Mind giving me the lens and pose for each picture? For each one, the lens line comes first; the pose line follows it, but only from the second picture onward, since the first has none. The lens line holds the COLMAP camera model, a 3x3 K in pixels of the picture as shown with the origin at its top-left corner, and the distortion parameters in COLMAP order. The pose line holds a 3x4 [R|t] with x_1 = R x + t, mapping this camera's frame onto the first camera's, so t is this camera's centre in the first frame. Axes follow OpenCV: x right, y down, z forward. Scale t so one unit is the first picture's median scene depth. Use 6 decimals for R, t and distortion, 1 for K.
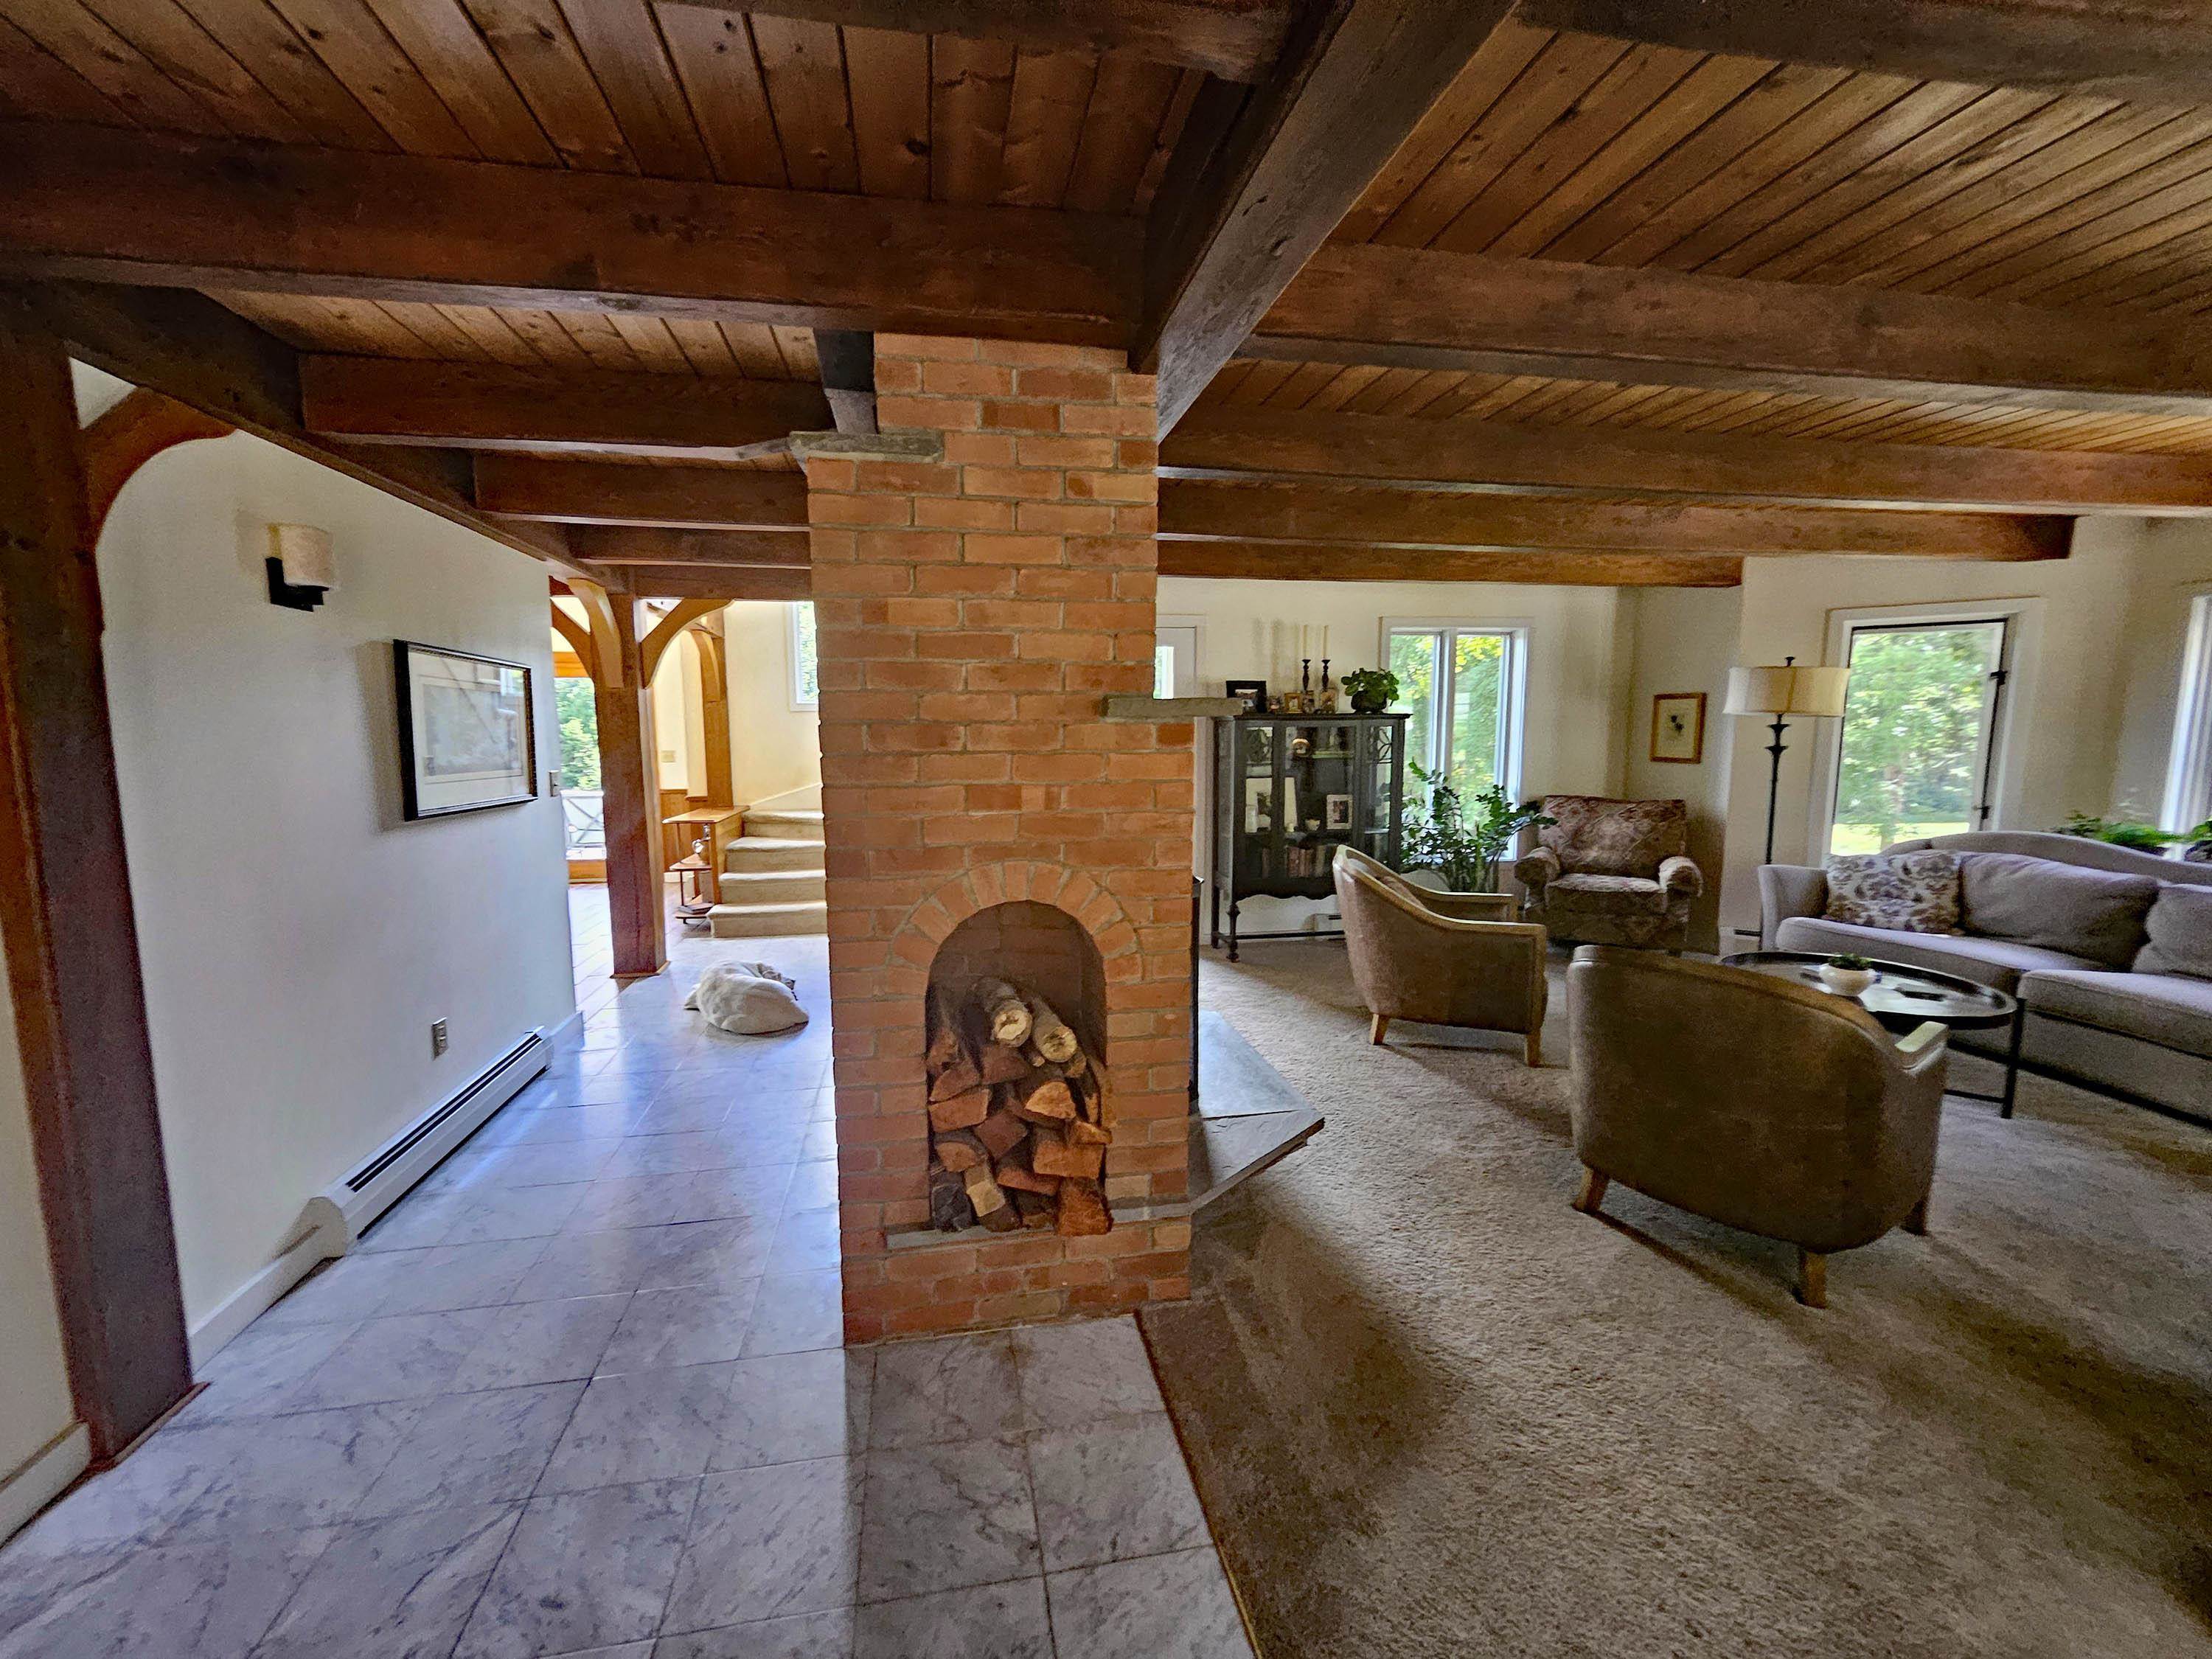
lens RADIAL K [[870.2, 0, 1079.7], [0, 870.2, 833.9], [0, 0, 1]] dist [0.002536, -0.000283]
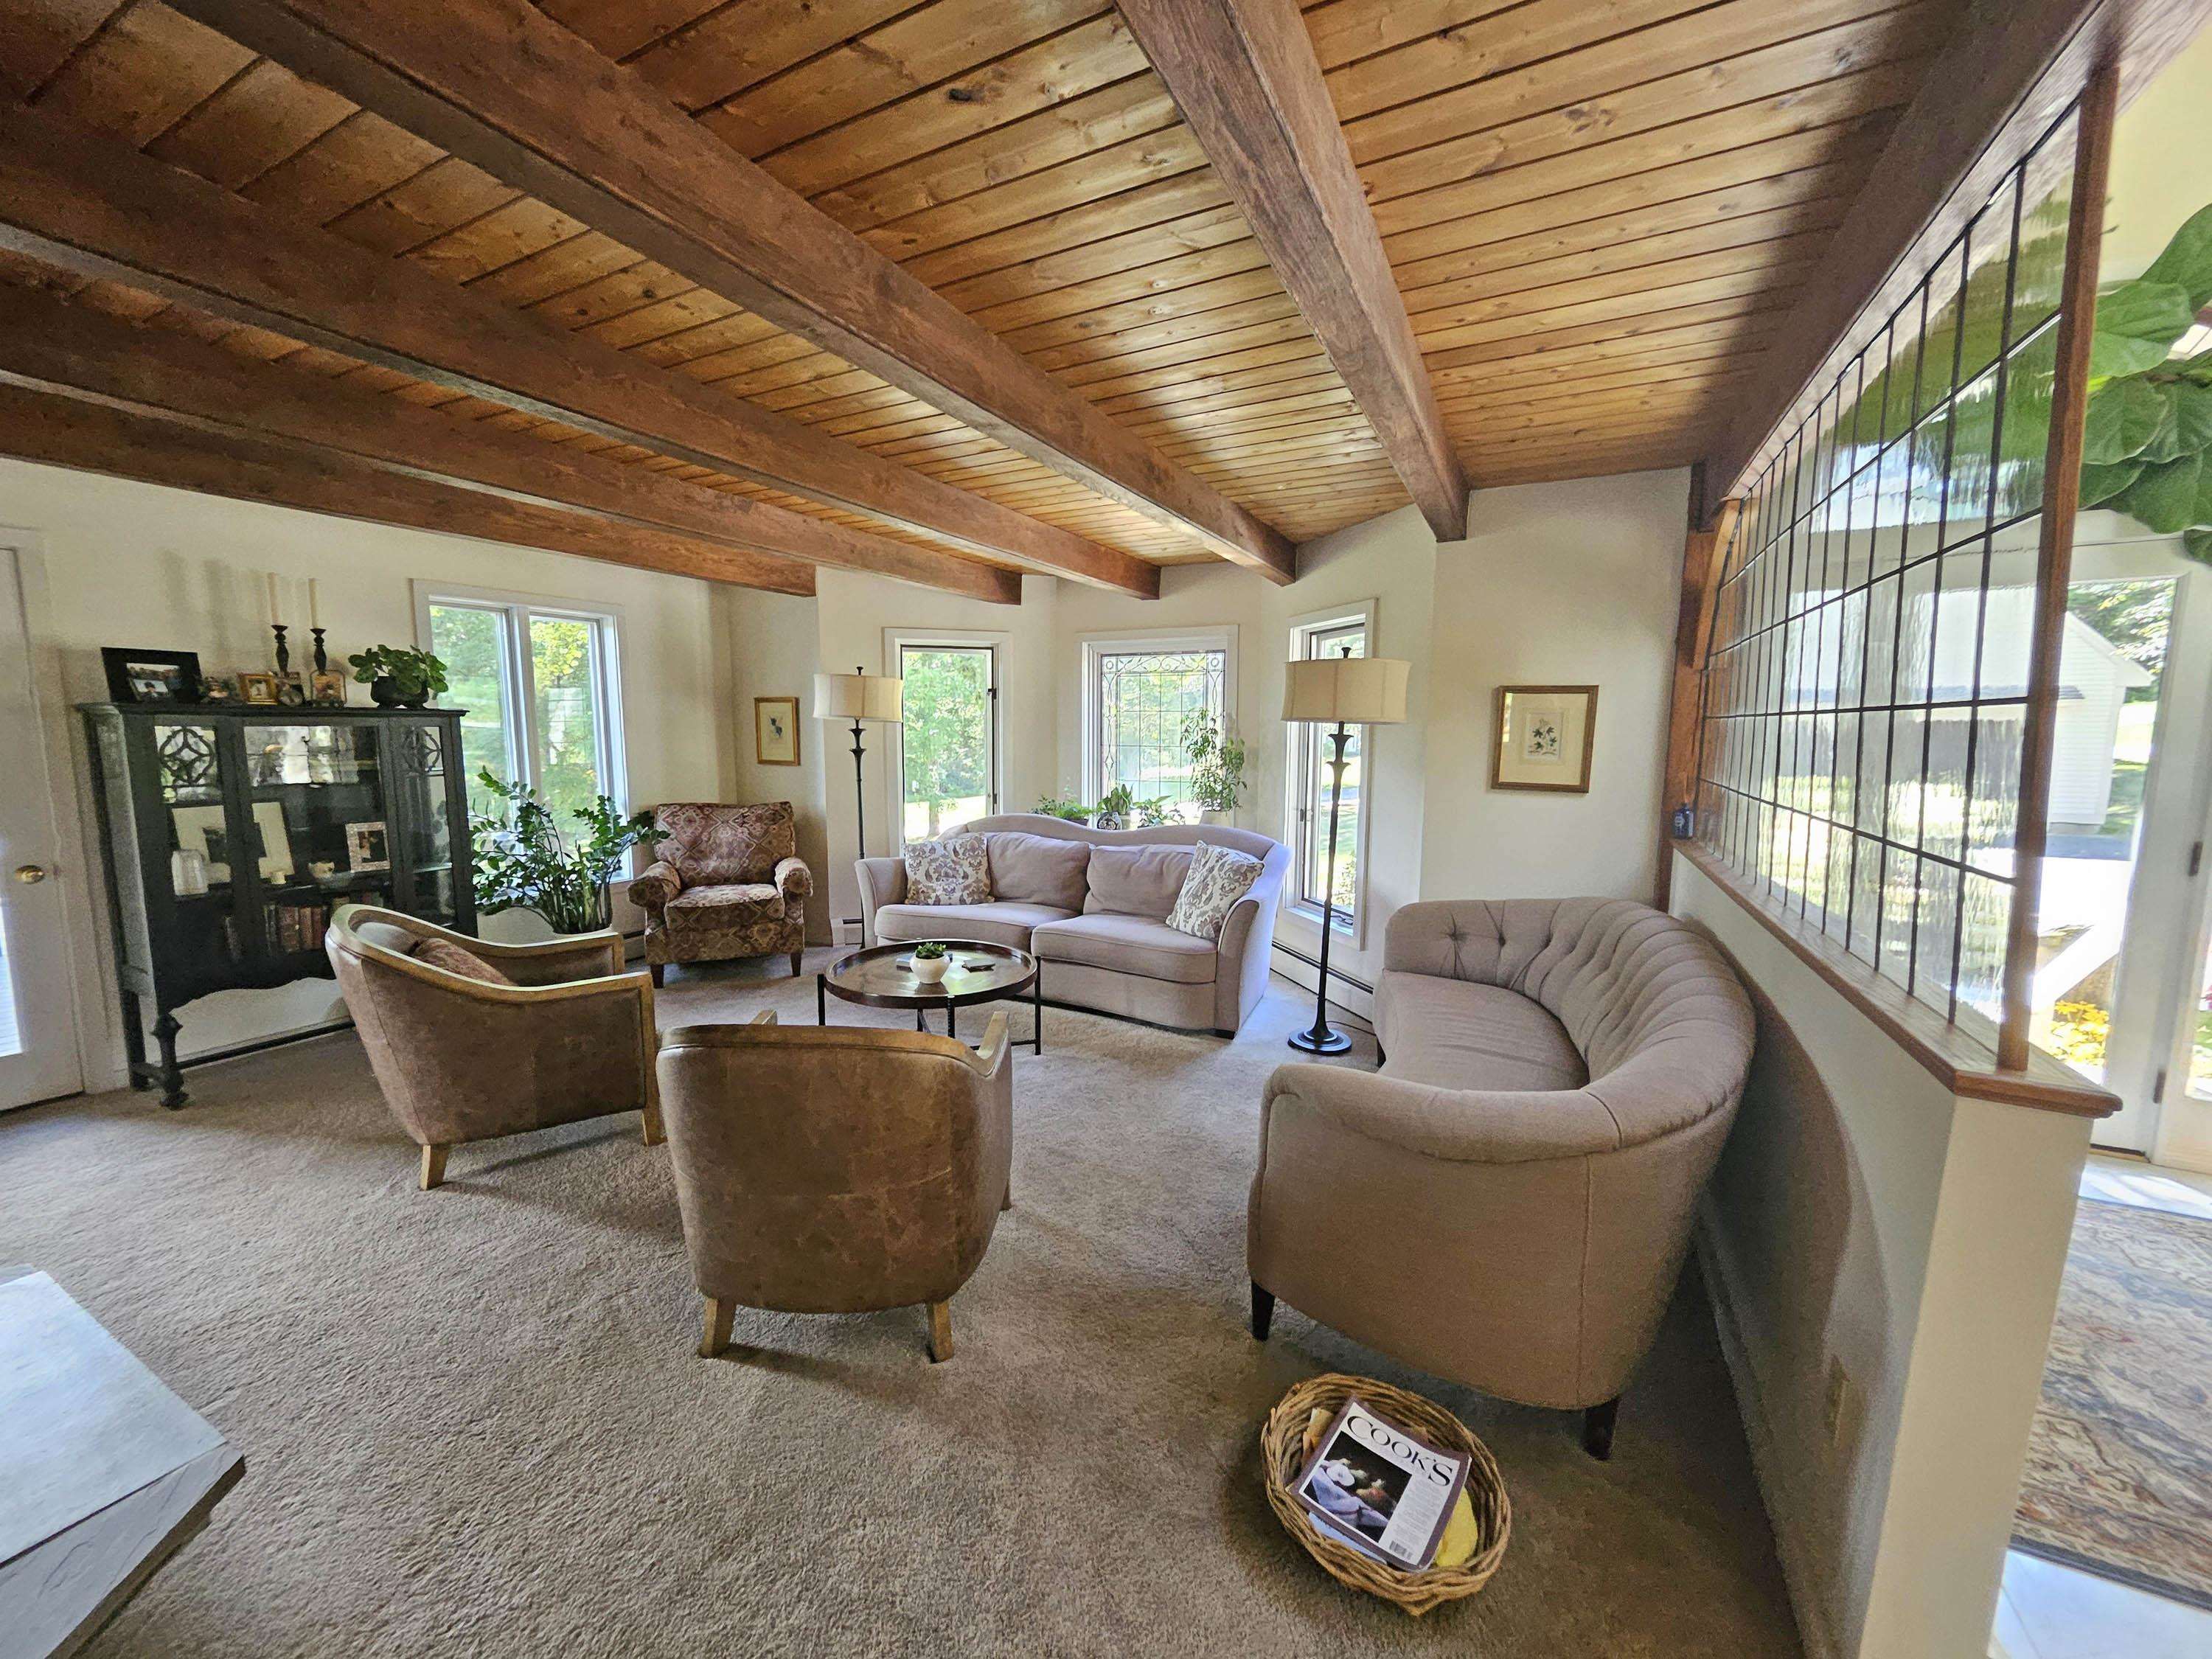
lens RADIAL K [[870.2, 0, 1079.7], [0, 870.2, 833.9], [0, 0, 1]] dist [0.002536, -0.000283]
pose [[0.607267, -0.088291, 0.789577, 0.105827], [0.087575, 0.995189, 0.043928, -0.018917], [-0.789656, 0.042471, 0.612078, 0.126740]]
